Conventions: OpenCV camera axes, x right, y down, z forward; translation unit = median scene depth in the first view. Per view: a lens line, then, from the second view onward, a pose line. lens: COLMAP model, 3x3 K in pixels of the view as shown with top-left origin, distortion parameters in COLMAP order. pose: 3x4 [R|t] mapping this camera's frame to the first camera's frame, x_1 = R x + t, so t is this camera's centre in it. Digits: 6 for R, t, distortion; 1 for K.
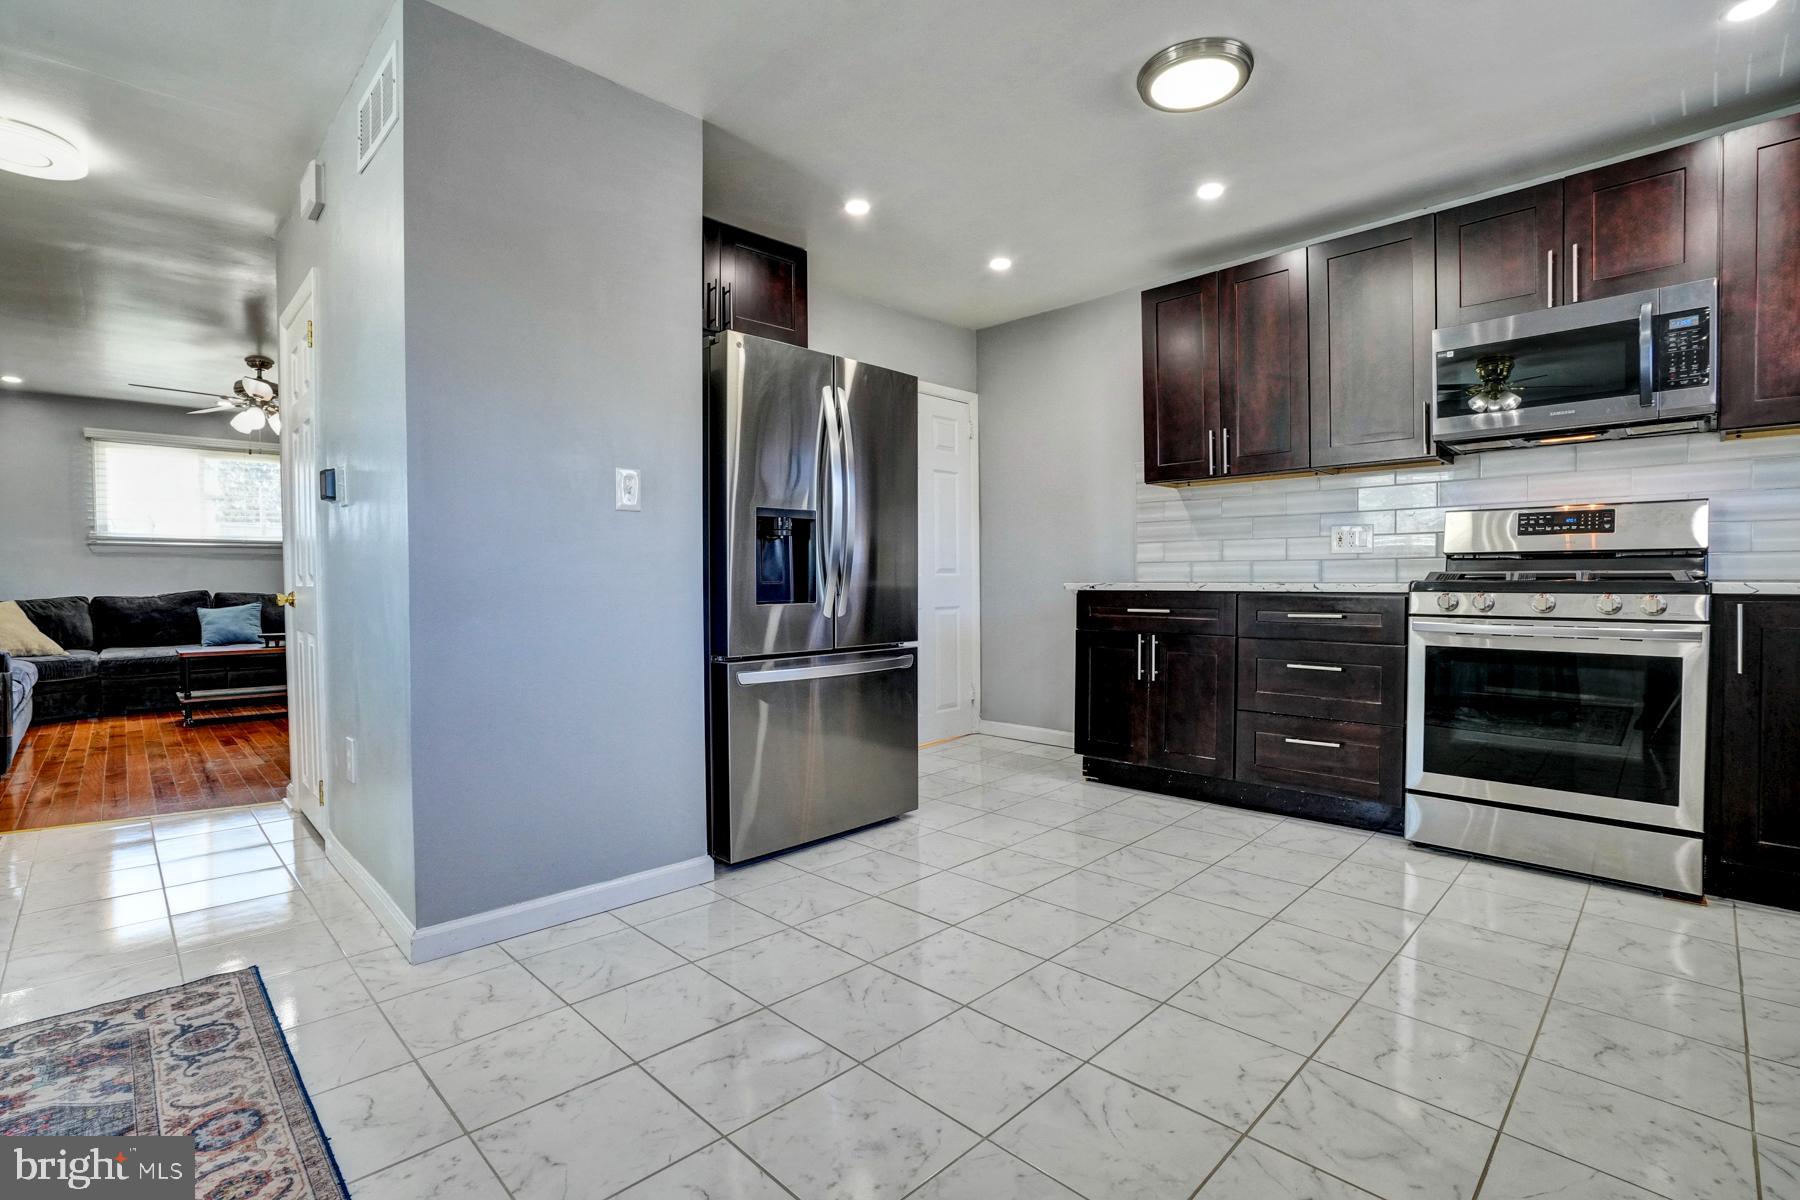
lens RADIAL K [[828.3, 0, 904.3], [0, 828.3, 600.6], [0, 0, 1]] dist [-0.050216, 0.016812]
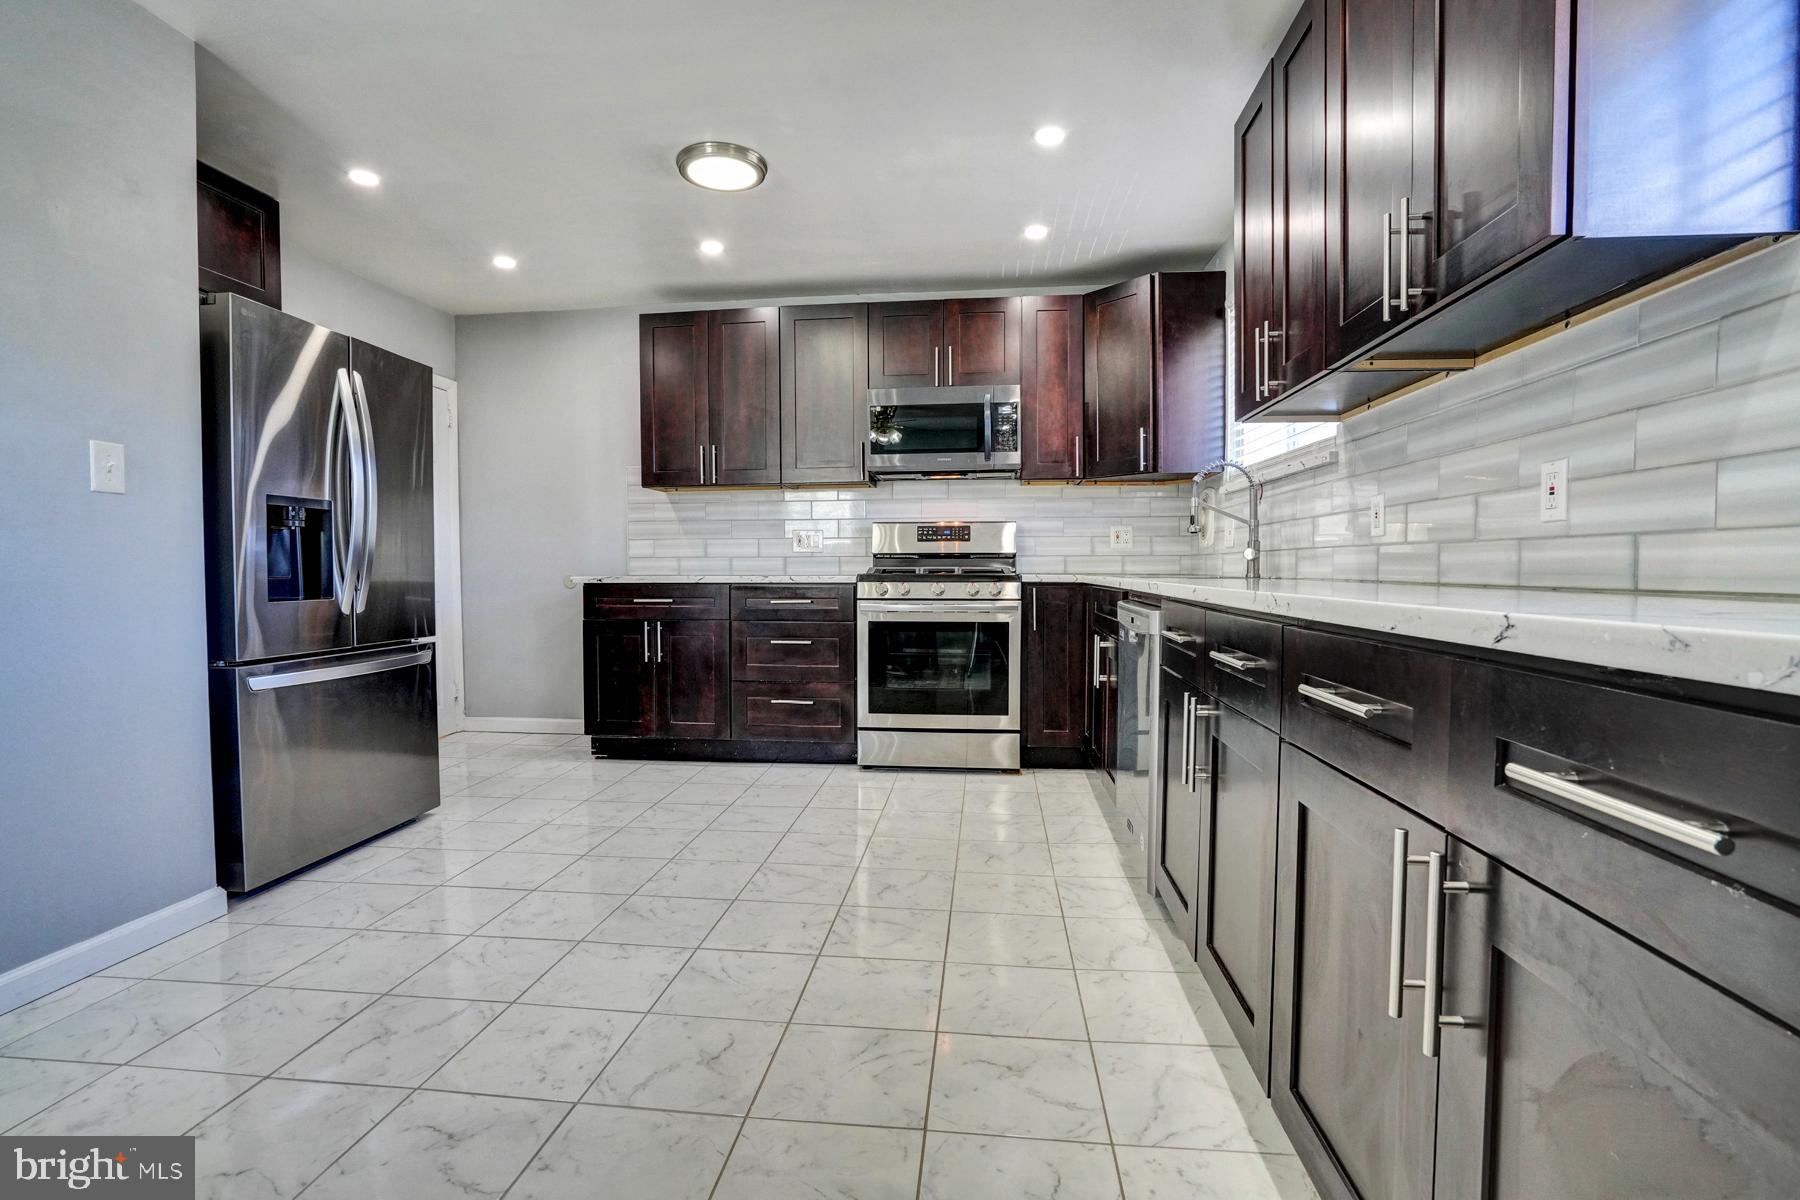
lens RADIAL K [[828.3, 0, 900.3], [0, 828.3, 597.2], [0, 0, 1]] dist [-0.050216, 0.016812]
pose [[0.779679, -0.018652, 0.625901, -0.196892], [0.014577, 0.999826, 0.011636, -0.000740], [-0.626010, 0.000051, 0.779815, -0.128804]]
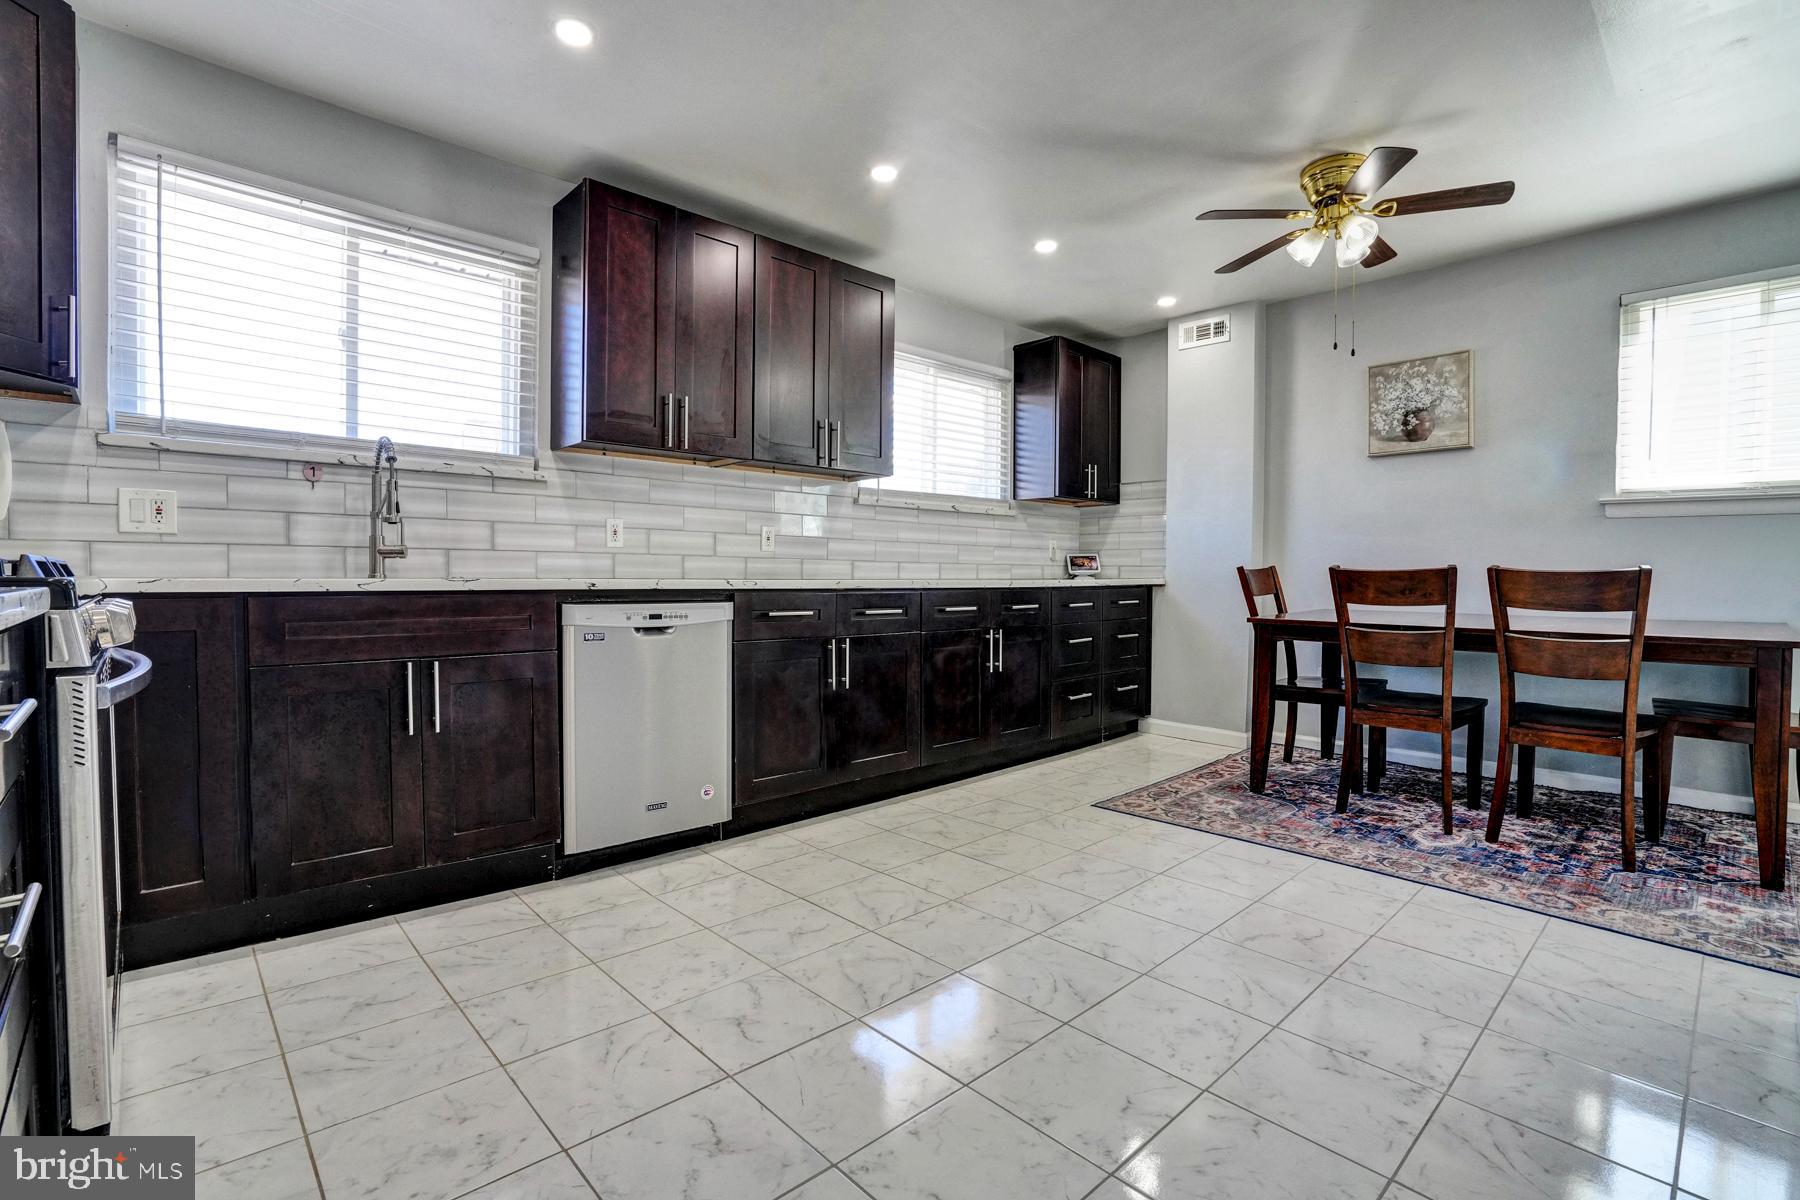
lens RADIAL K [[828.3, 0, 898.9], [0, 828.3, 590.2], [0, 0, 1]] dist [-0.050216, 0.016812]
pose [[-0.999246, -0.002657, 0.038741, 0.241305], [-0.000953, 0.999033, 0.043955, -0.037128], [-0.038821, 0.043885, -0.998282, 1.400465]]
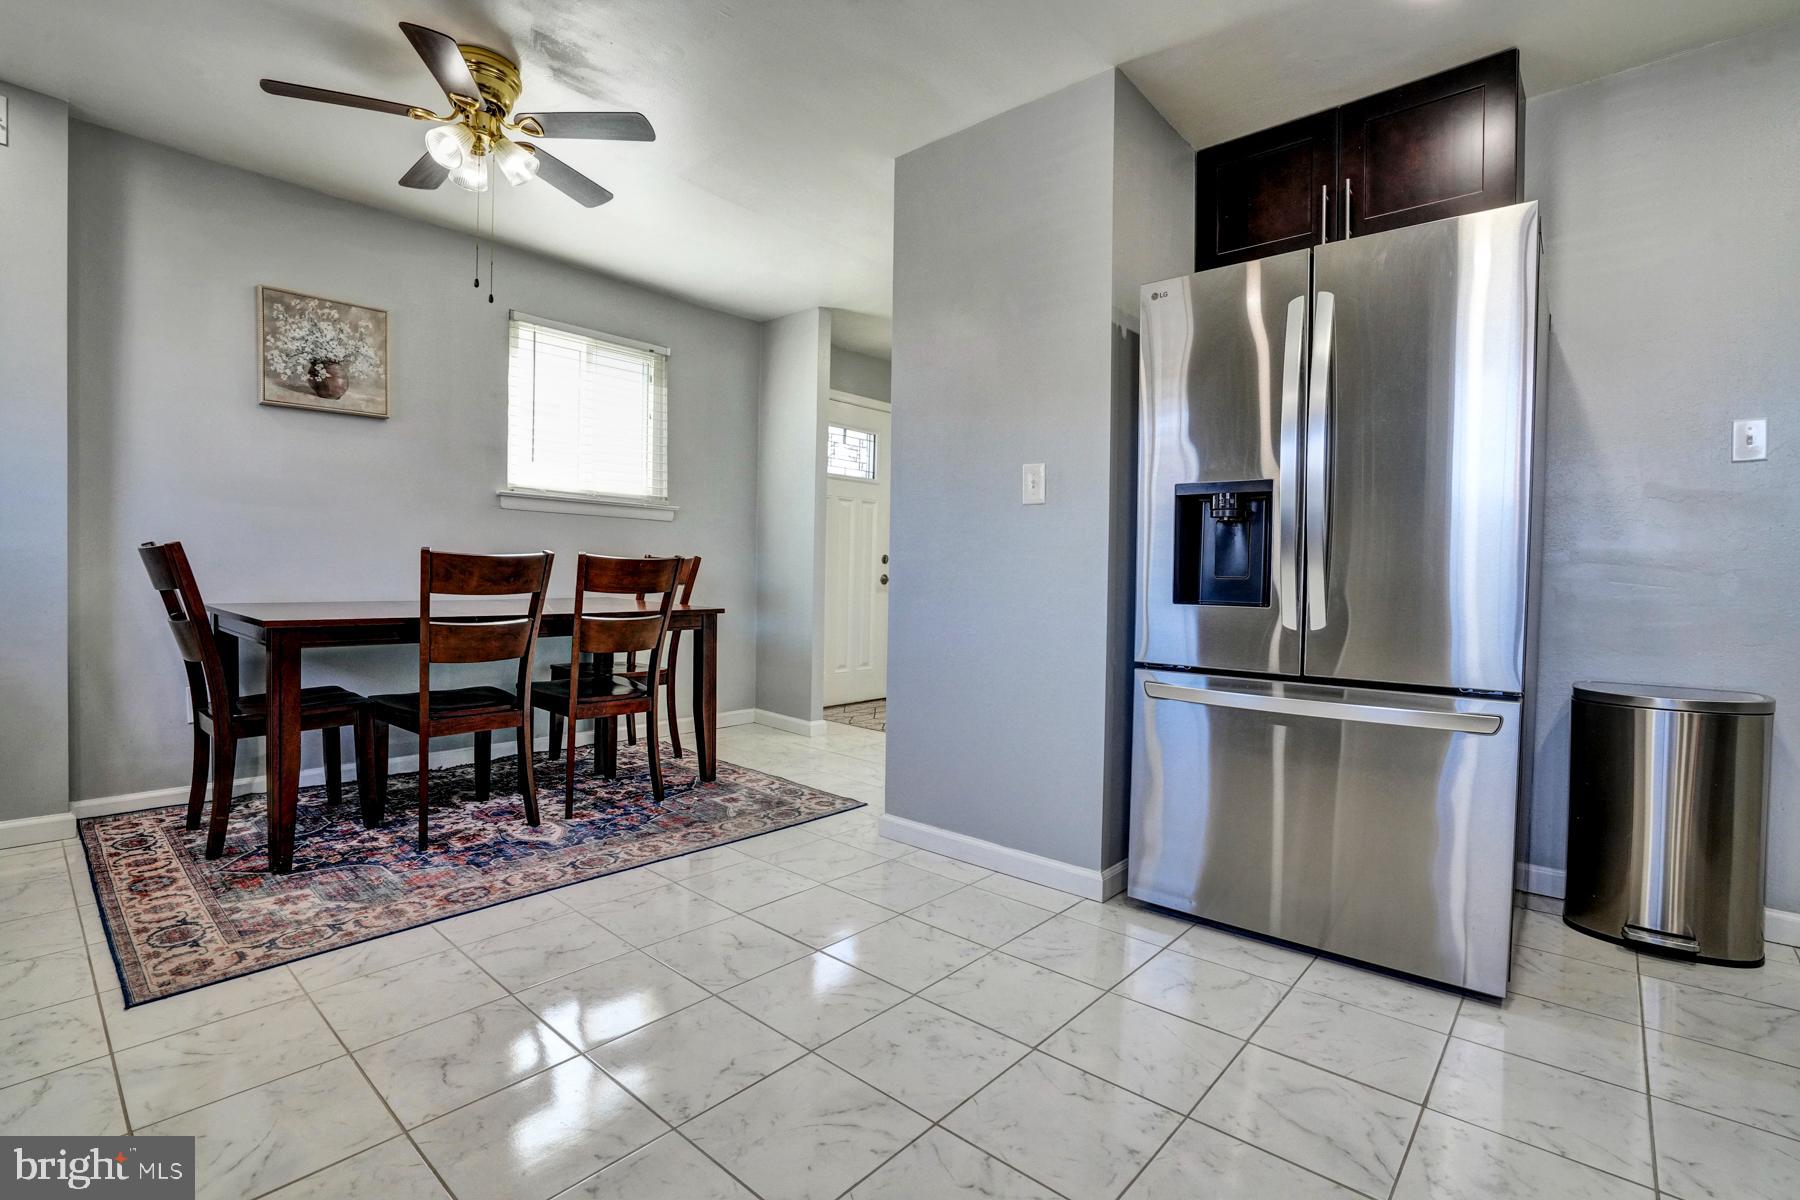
lens RADIAL K [[828.3, 0, 895.1], [0, 828.3, 601.5], [0, 0, 1]] dist [-0.050216, 0.016812]
pose [[0.057670, 0.038740, -0.997584, 0.636448], [-0.040889, 0.998500, 0.036412, -0.016035], [0.997498, 0.038691, 0.059168, 0.693386]]
